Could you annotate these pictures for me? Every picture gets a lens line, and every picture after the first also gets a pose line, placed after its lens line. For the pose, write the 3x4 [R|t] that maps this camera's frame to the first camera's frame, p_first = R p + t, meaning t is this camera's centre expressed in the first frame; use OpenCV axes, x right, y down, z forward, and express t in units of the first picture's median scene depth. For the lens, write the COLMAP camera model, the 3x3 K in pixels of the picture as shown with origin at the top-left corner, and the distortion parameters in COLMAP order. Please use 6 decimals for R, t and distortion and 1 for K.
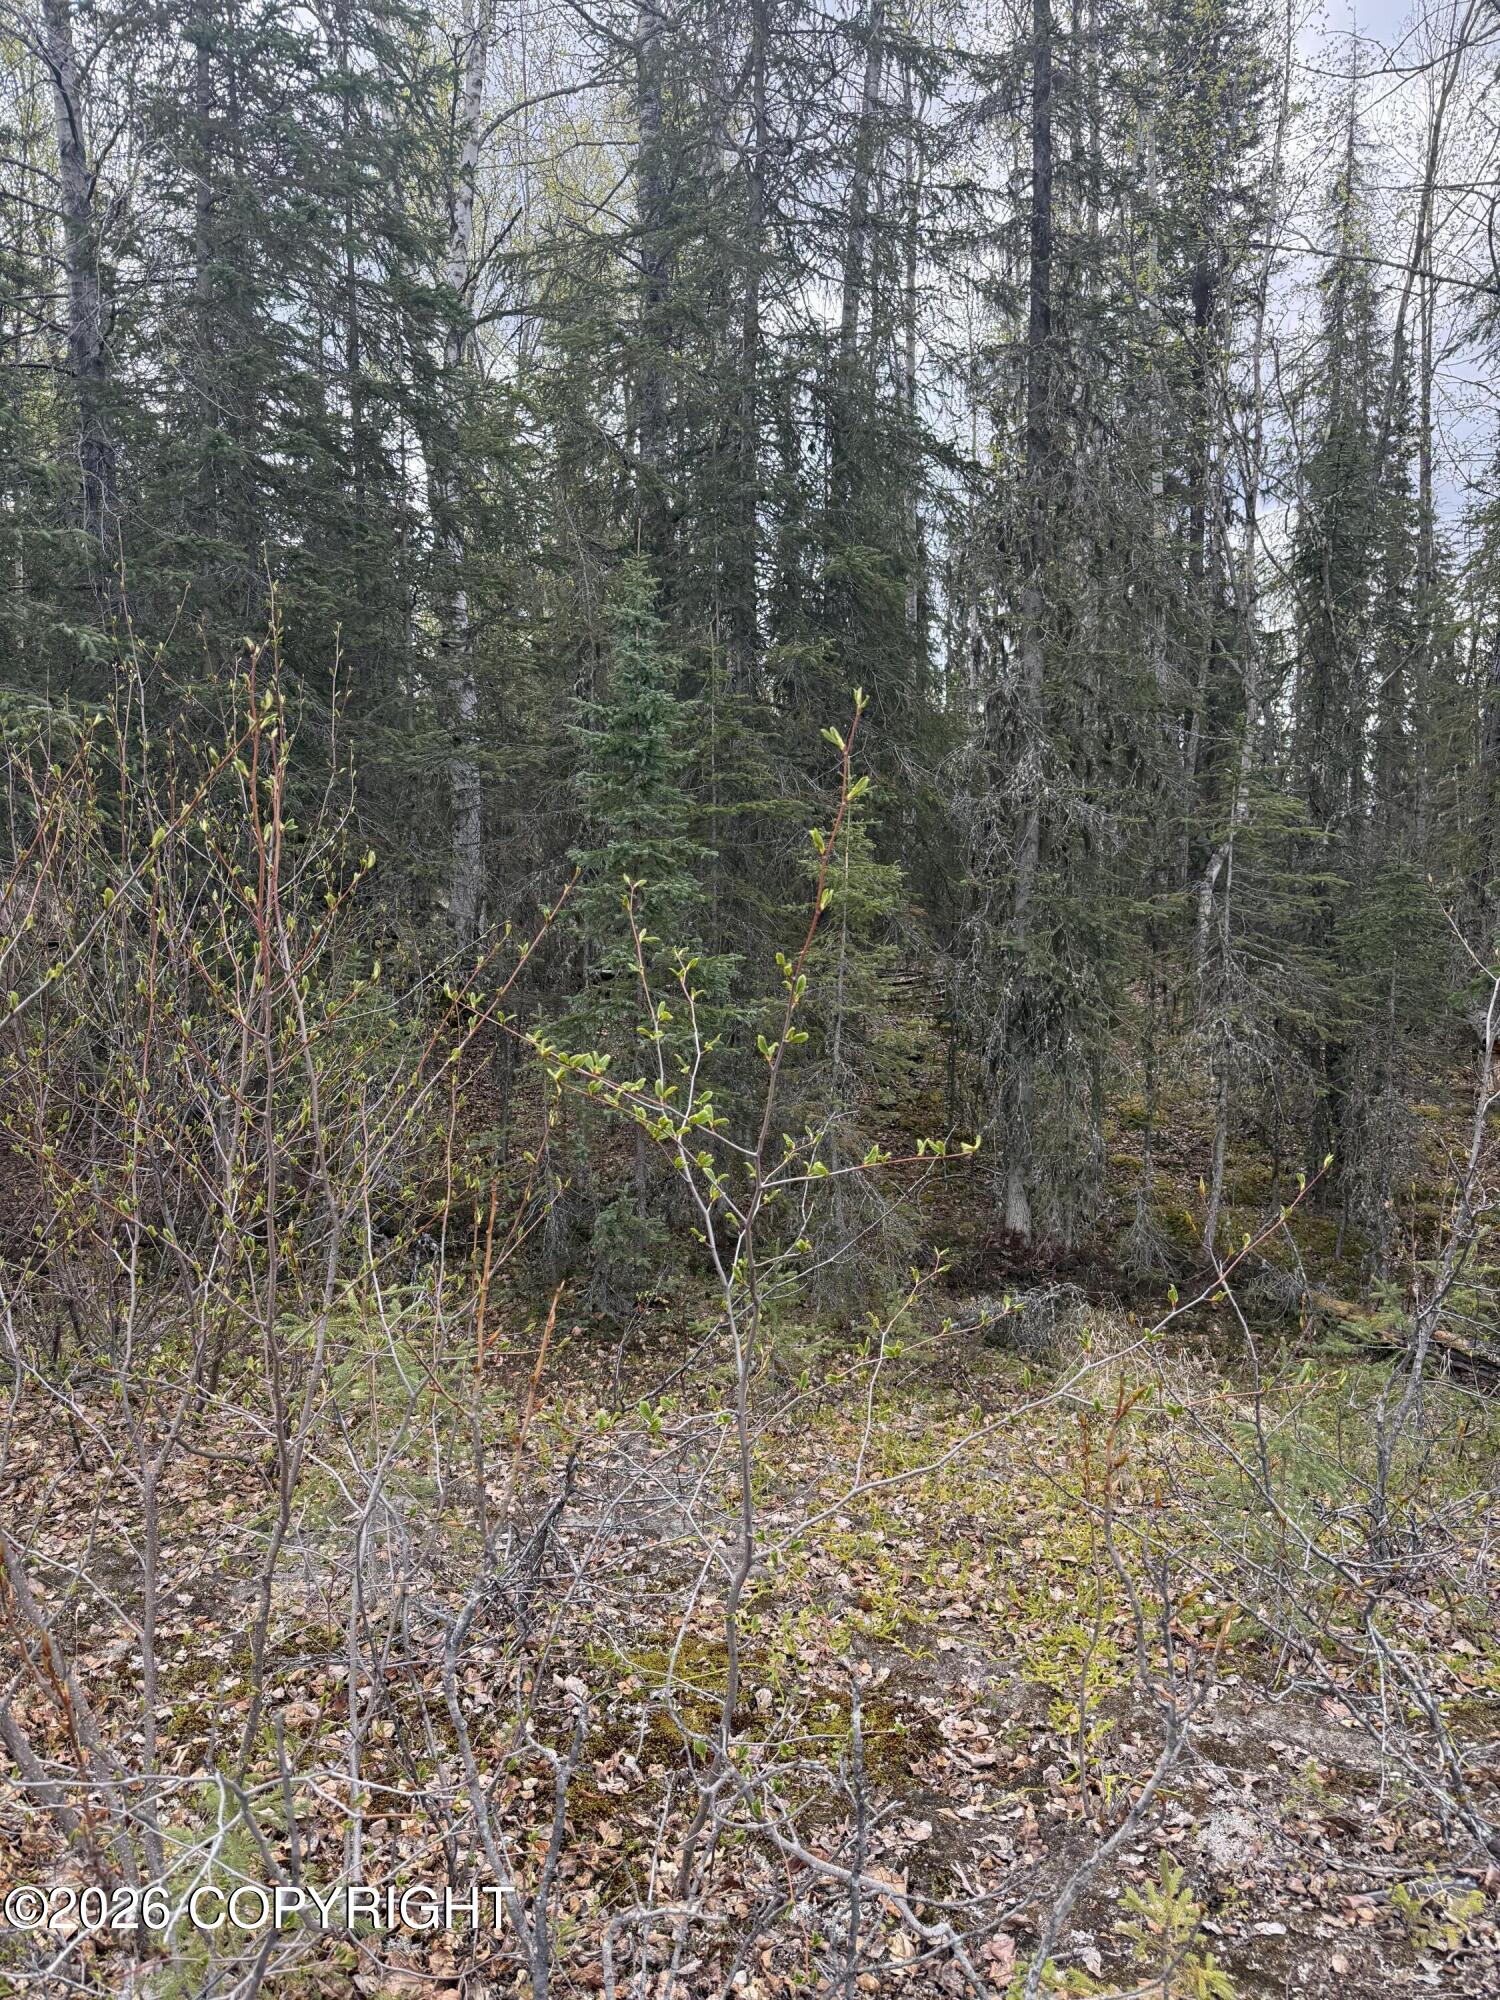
lens RADIAL K [[1404.5, 0, 738.7], [0, 1404.5, 994.0], [0, 0, 1]] dist [-0.002930, -0.006007]
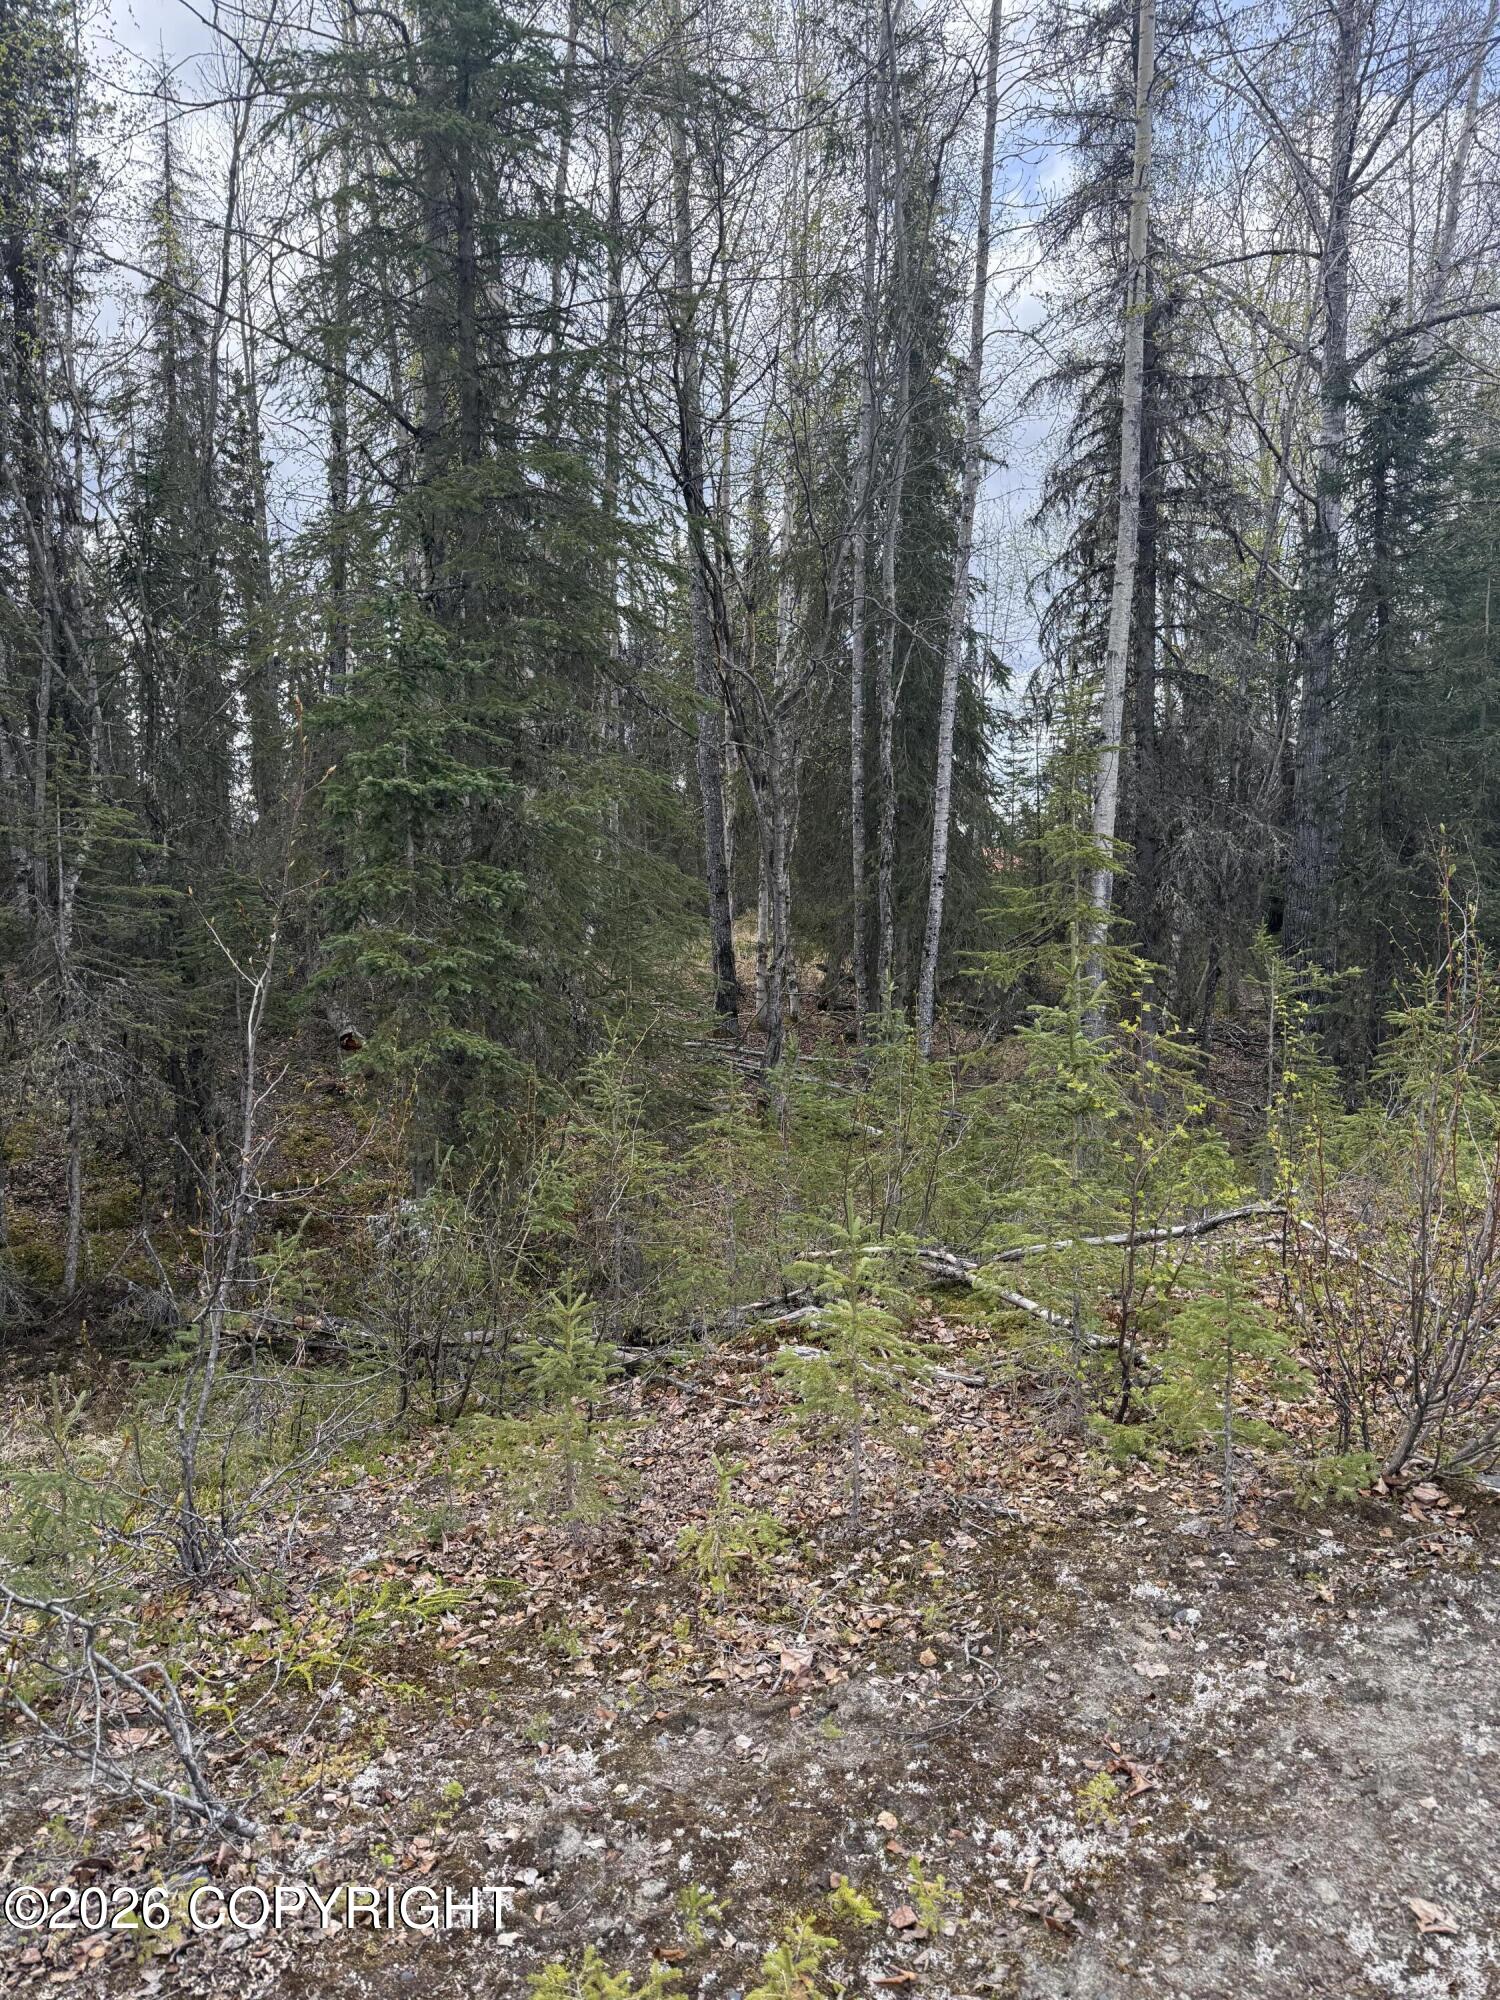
lens RADIAL K [[1404.5, 0, 738.7], [0, 1404.5, 994.0], [0, 0, 1]] dist [-0.002930, -0.006007]
pose [[0.732537, -0.061673, 0.677928, 0.035410], [0.067293, 0.997570, 0.018038, 0.000532], [-0.677393, 0.032407, 0.734907, -0.009784]]
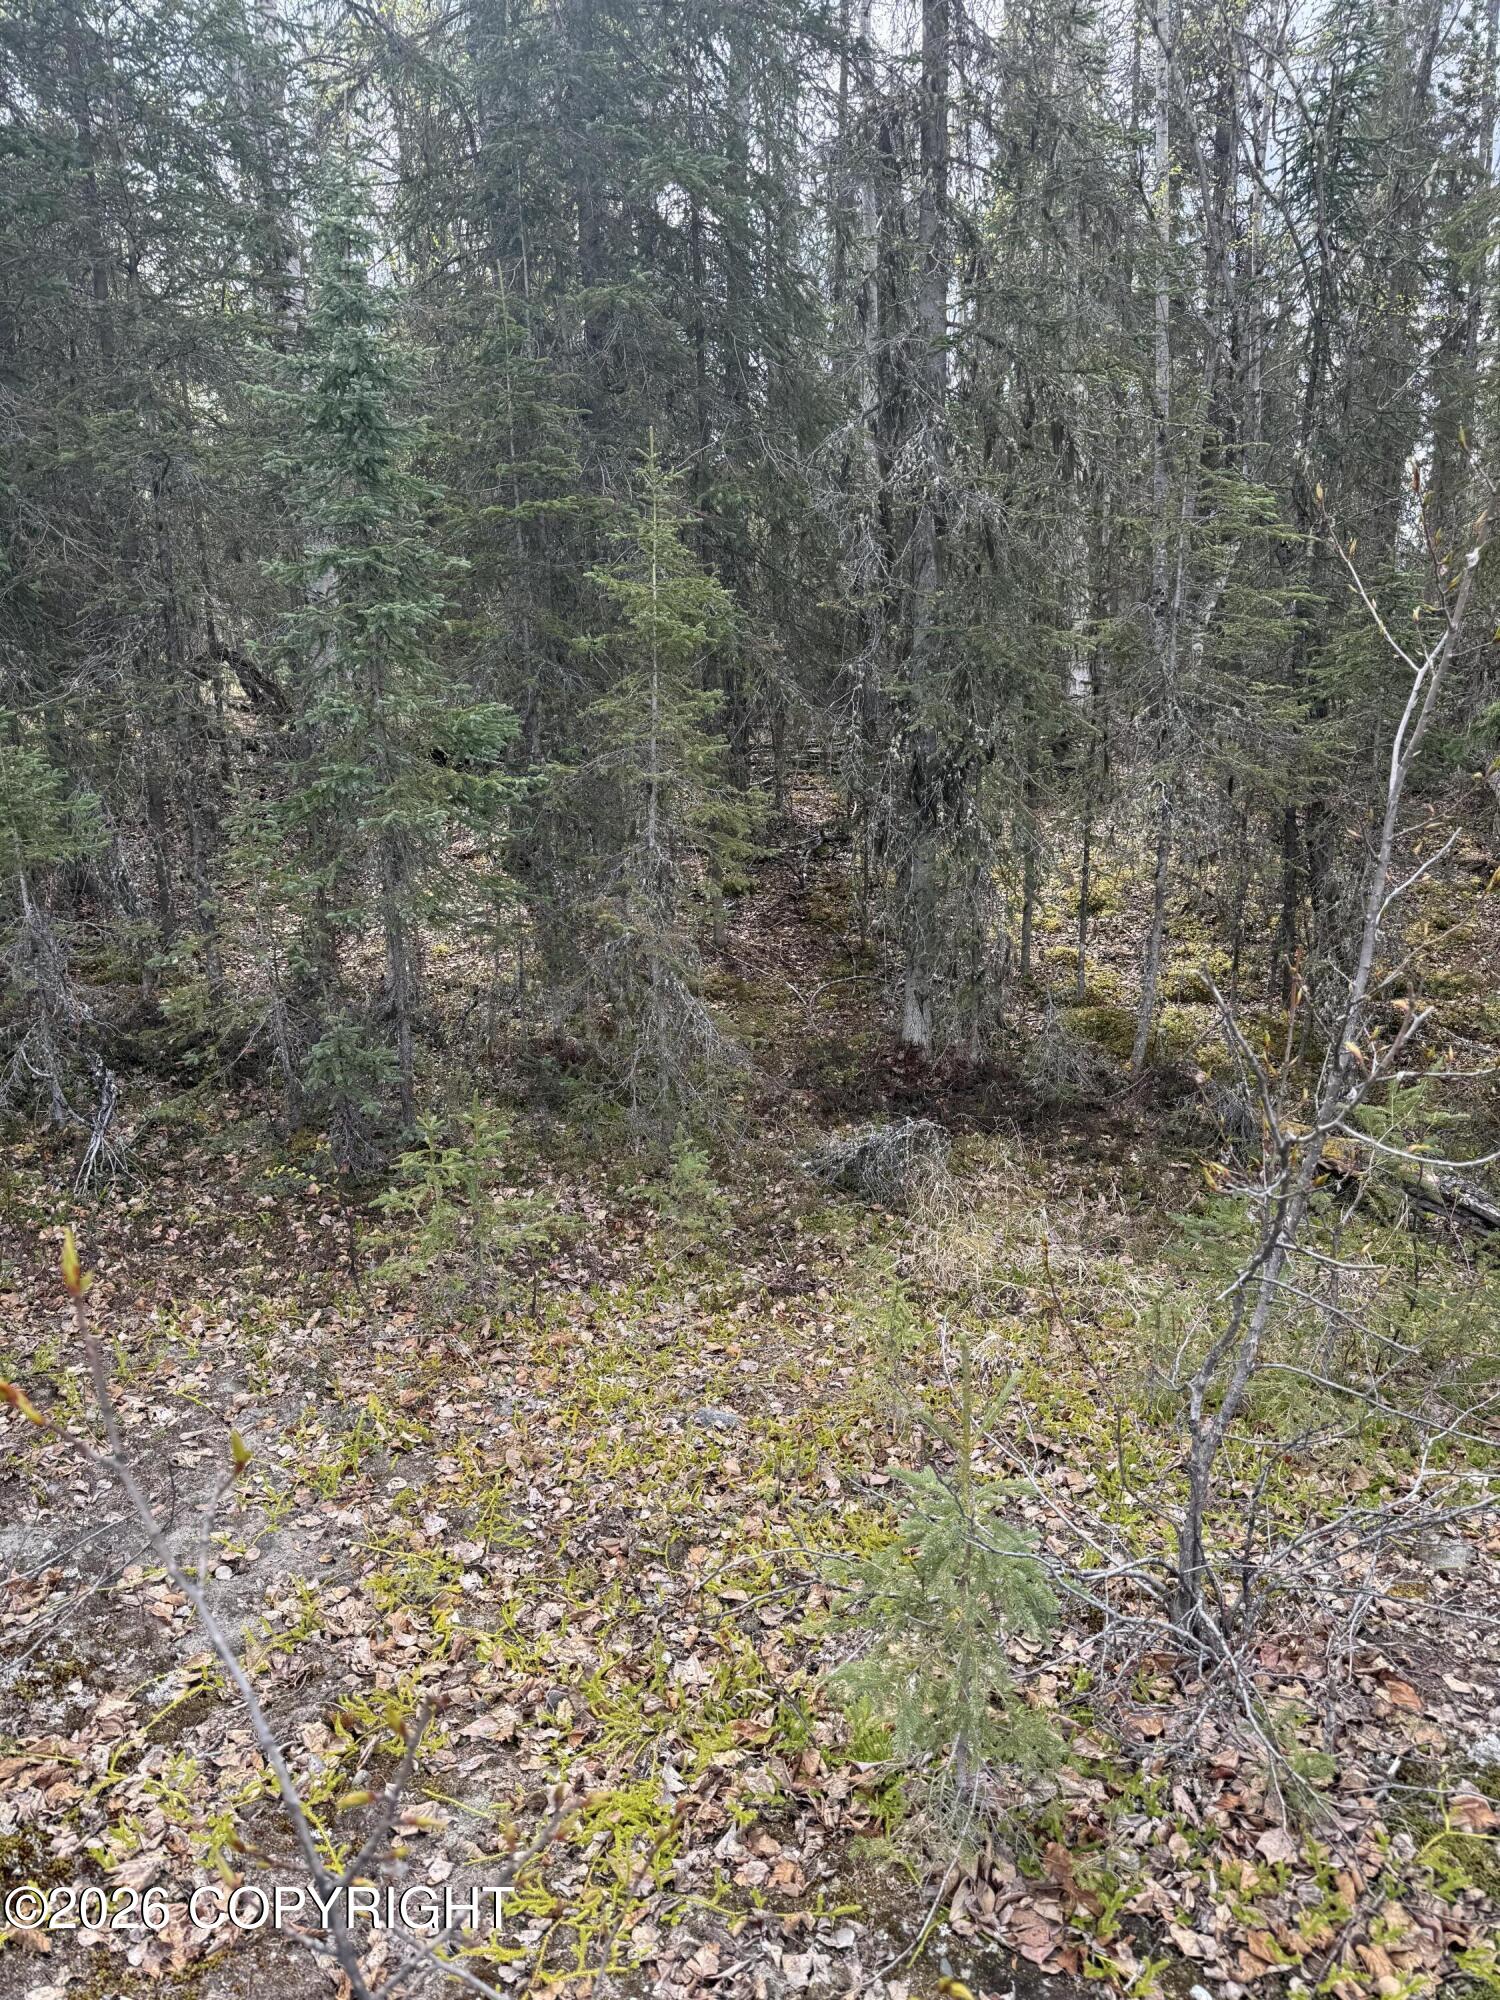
lens RADIAL K [[1436.8, 0, 751.5], [0, 1436.8, 1055.7], [0, 0, 1]] dist [0.050325, -0.002075]
pose [[0.999781, -0.020910, -0.001288, 0.108292], [0.020771, 0.981361, 0.191047, 0.009472], [-0.002730, -0.191032, 0.981580, 0.160014]]
